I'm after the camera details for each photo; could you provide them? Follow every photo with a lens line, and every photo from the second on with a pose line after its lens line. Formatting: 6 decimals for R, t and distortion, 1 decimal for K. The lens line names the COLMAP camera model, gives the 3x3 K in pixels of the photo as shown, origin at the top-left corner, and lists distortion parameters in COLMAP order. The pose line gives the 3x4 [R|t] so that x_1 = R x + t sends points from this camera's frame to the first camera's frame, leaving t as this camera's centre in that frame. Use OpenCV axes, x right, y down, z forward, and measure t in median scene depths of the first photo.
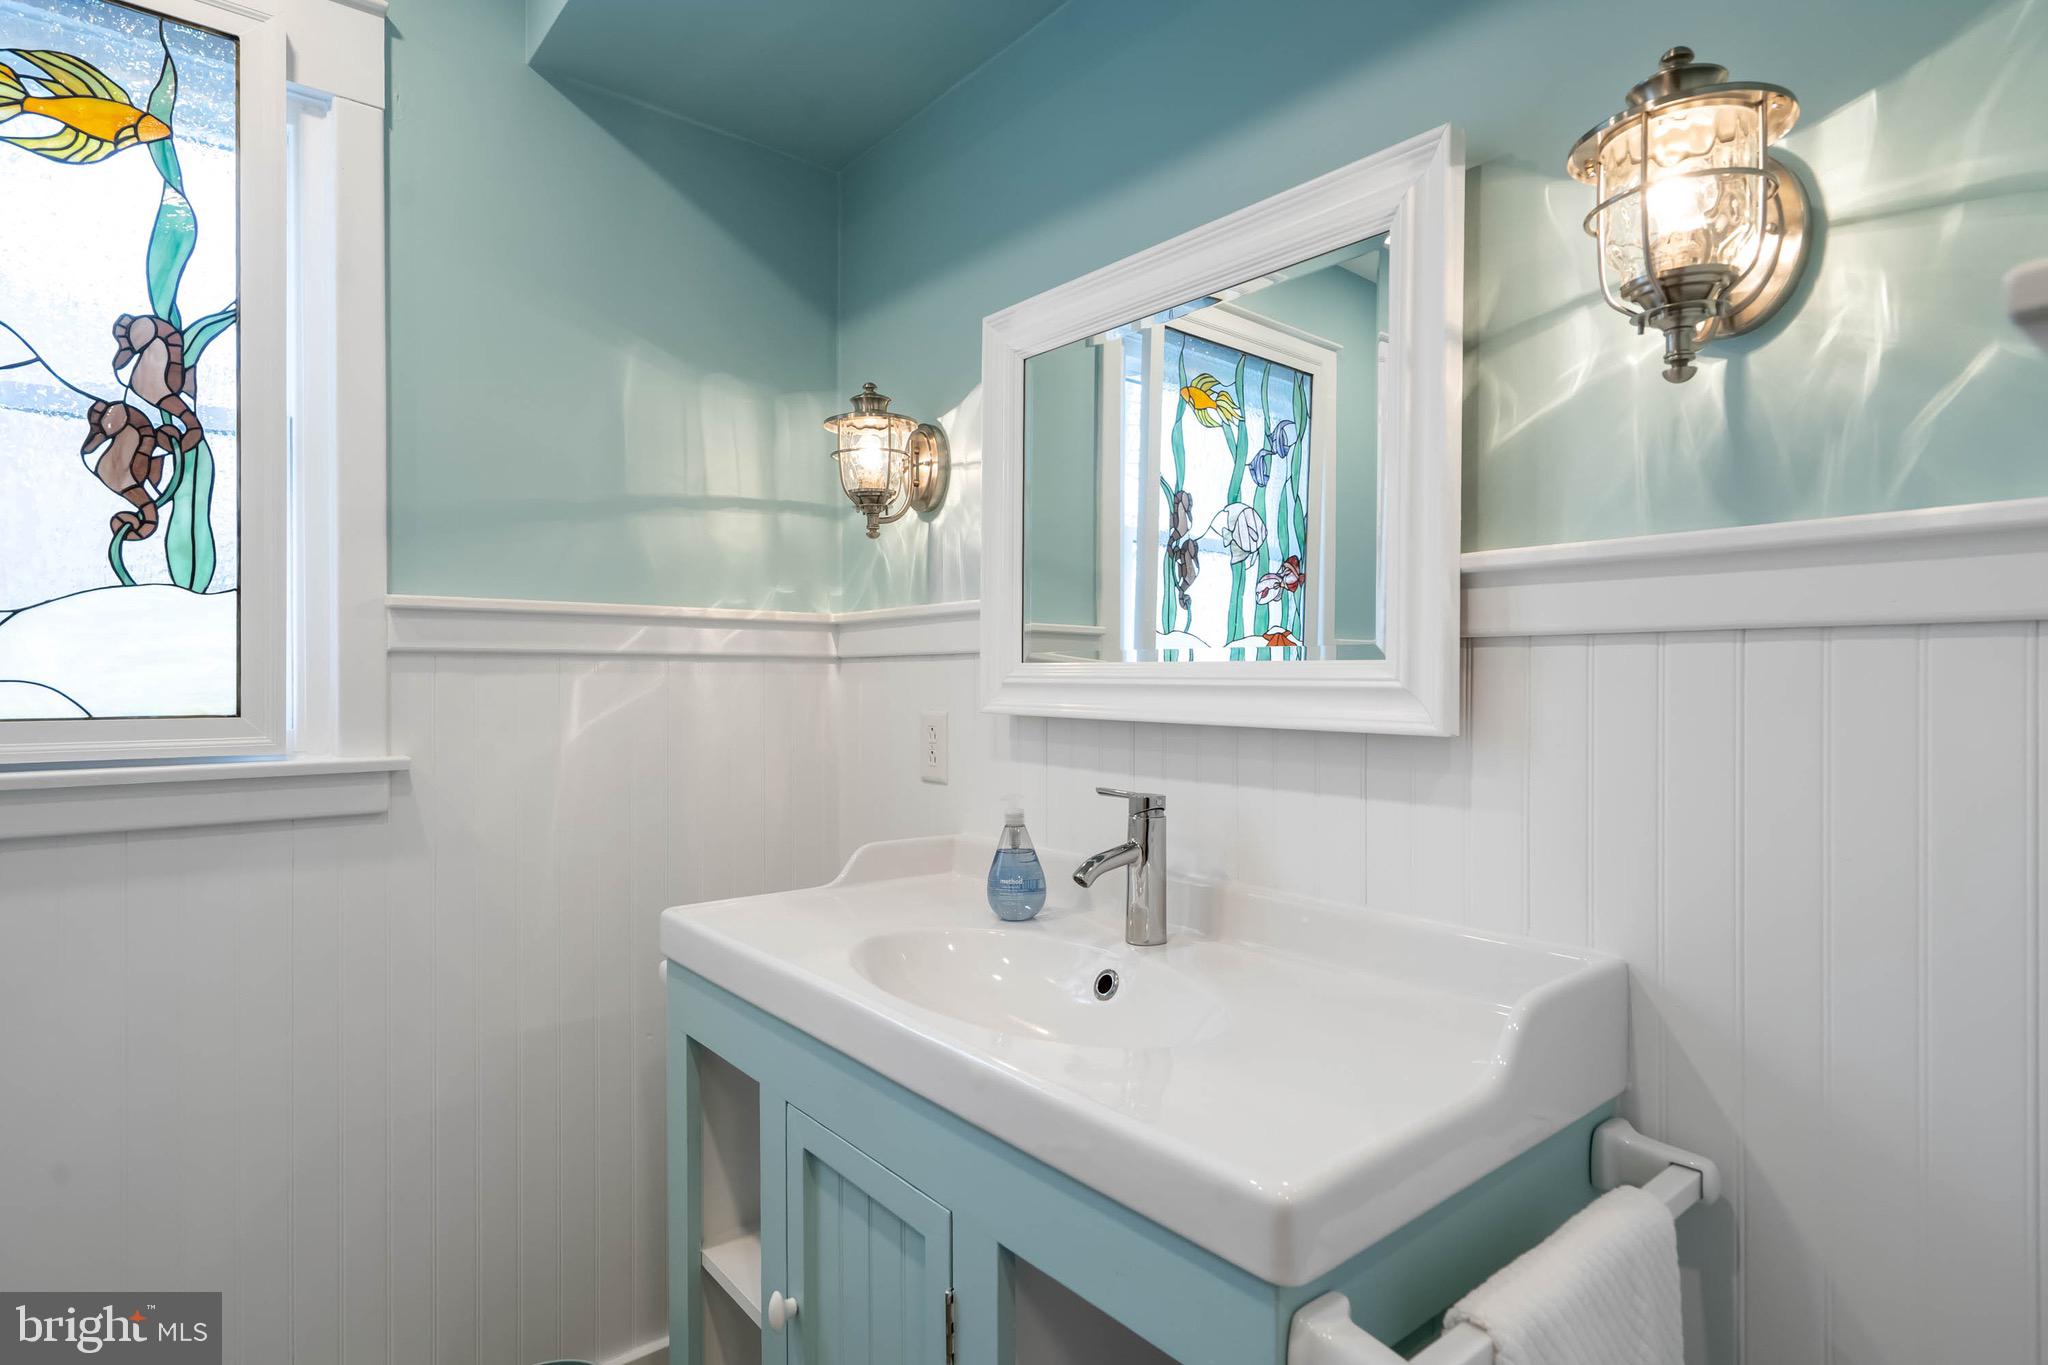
lens RADIAL K [[1038.9, 0, 1024.0], [0, 1038.9, 682.5], [0, 0, 1]] dist [0.001882, 0.000617]
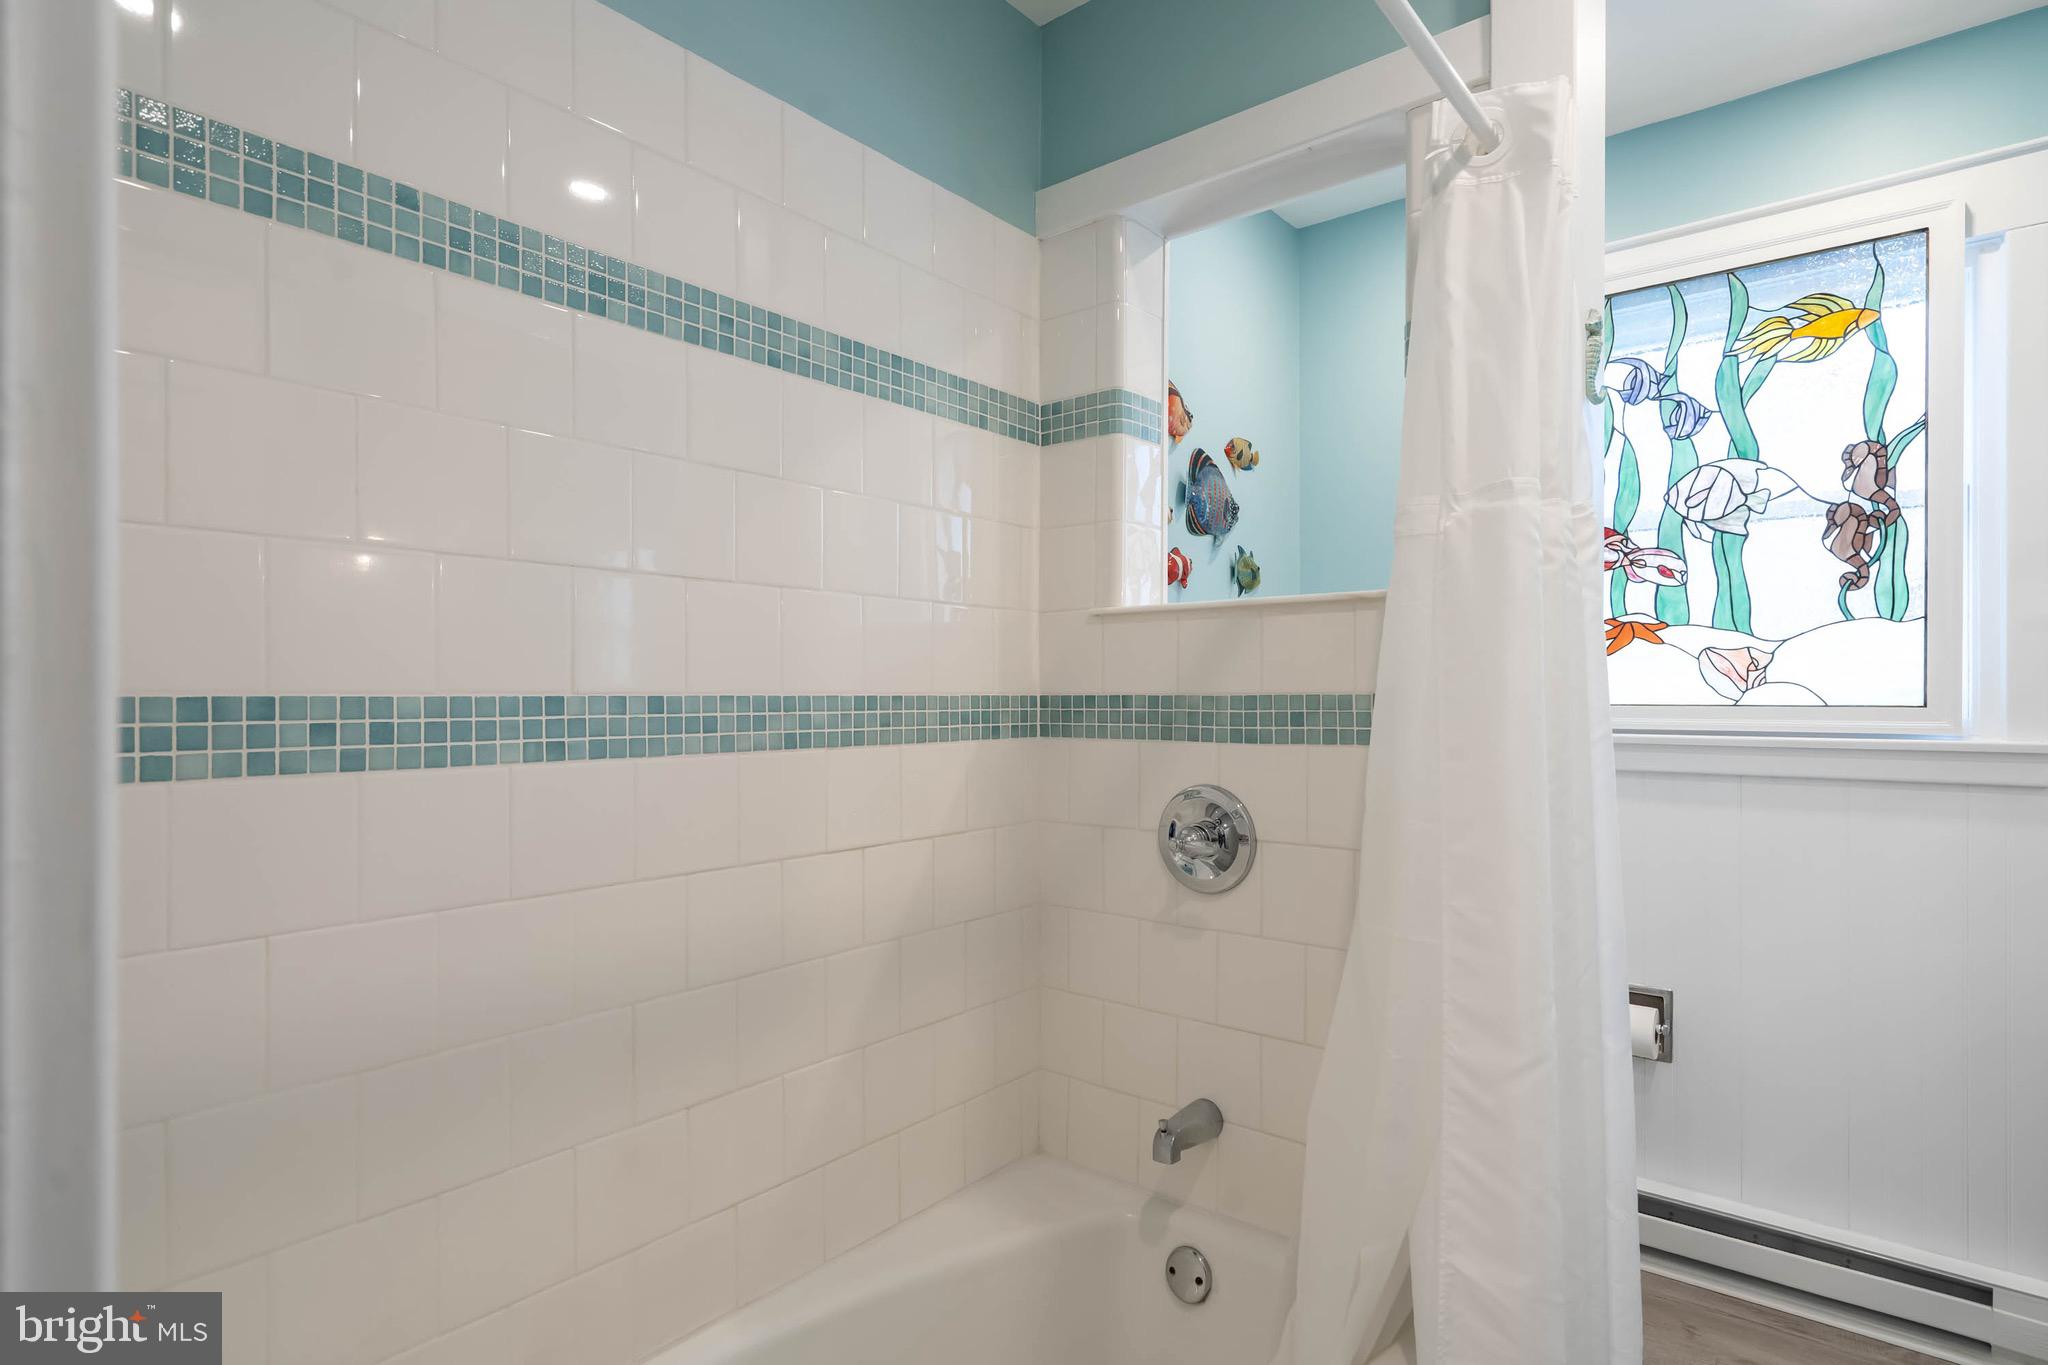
lens RADIAL K [[1038.9, 0, 1024.0], [0, 1038.9, 682.5], [0, 0, 1]] dist [0.001882, 0.000617]
pose [[0.208259, 0.001104, -0.978073, 0.386699], [-0.003865, 0.999992, 0.000306, 0.003694], [0.978066, 0.003716, 0.208261, -0.510577]]
